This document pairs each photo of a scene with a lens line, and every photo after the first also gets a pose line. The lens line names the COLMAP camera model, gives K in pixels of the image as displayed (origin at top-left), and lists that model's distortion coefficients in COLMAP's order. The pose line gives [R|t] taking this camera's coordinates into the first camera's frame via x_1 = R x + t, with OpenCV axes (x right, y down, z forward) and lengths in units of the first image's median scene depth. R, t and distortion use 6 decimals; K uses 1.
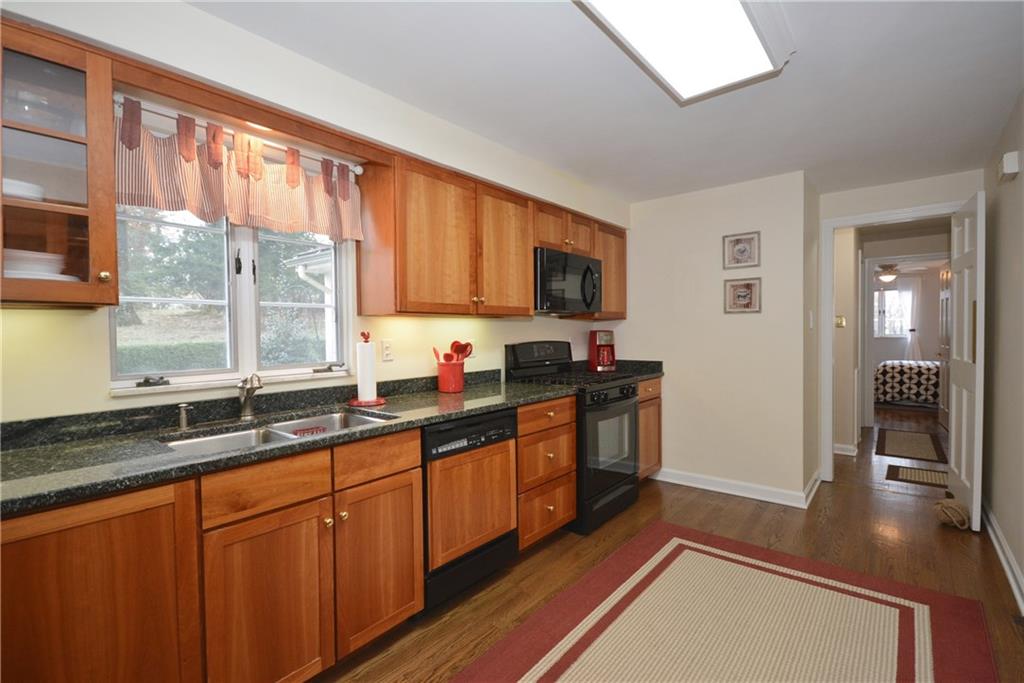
lens RADIAL K [[474.3, 0, 506.8], [0, 474.3, 343.3], [0, 0, 1]] dist [-0.002245, -0.002461]
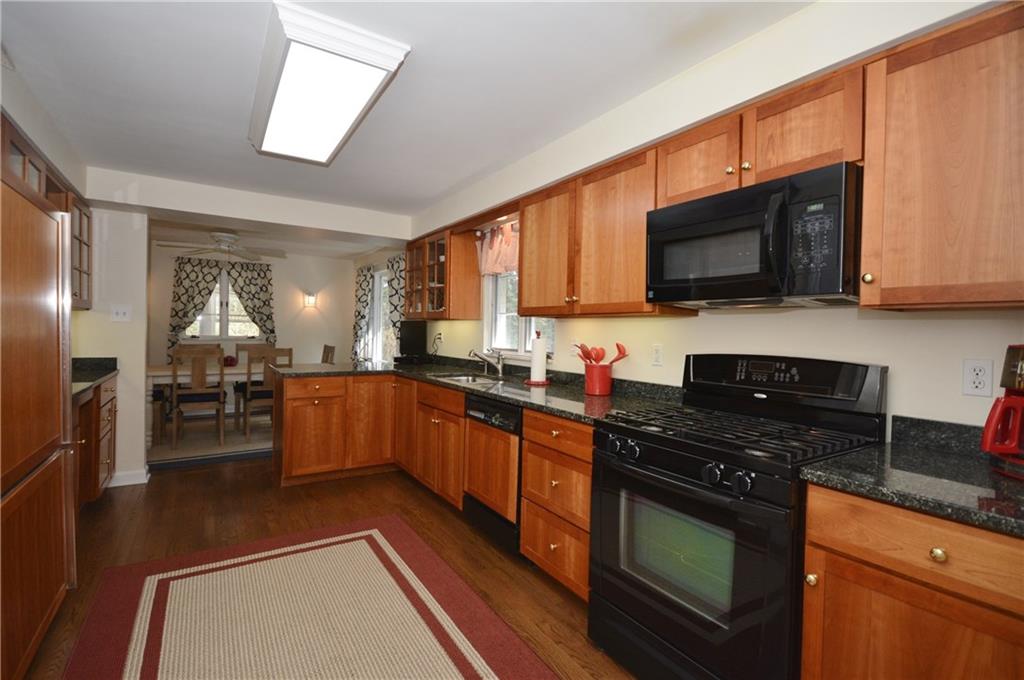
lens RADIAL K [[474.3, 0, 516.5], [0, 474.3, 333.4], [0, 0, 1]] dist [-0.002245, -0.002461]
pose [[-0.296829, 0.016022, -0.954796, 0.781732], [-0.035996, 0.998961, 0.027953, -0.040120], [0.954252, 0.042666, -0.295944, 1.016147]]
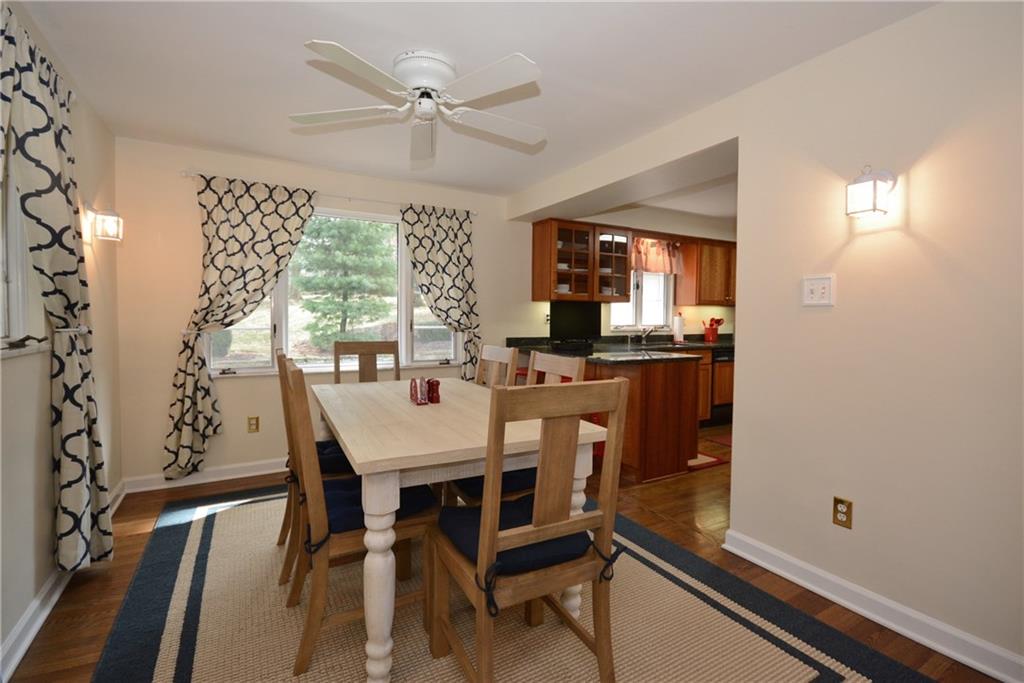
lens RADIAL K [[457.8, 0, 516.2], [0, 457.8, 332.6], [0, 0, 1]] dist [-0.003615, -0.000033]
pose [[0.937469, 0.030899, -0.346696, -0.203133], [-0.027524, 0.999514, 0.014655, 0.050480], [0.346980, -0.004196, 0.937863, -1.097012]]
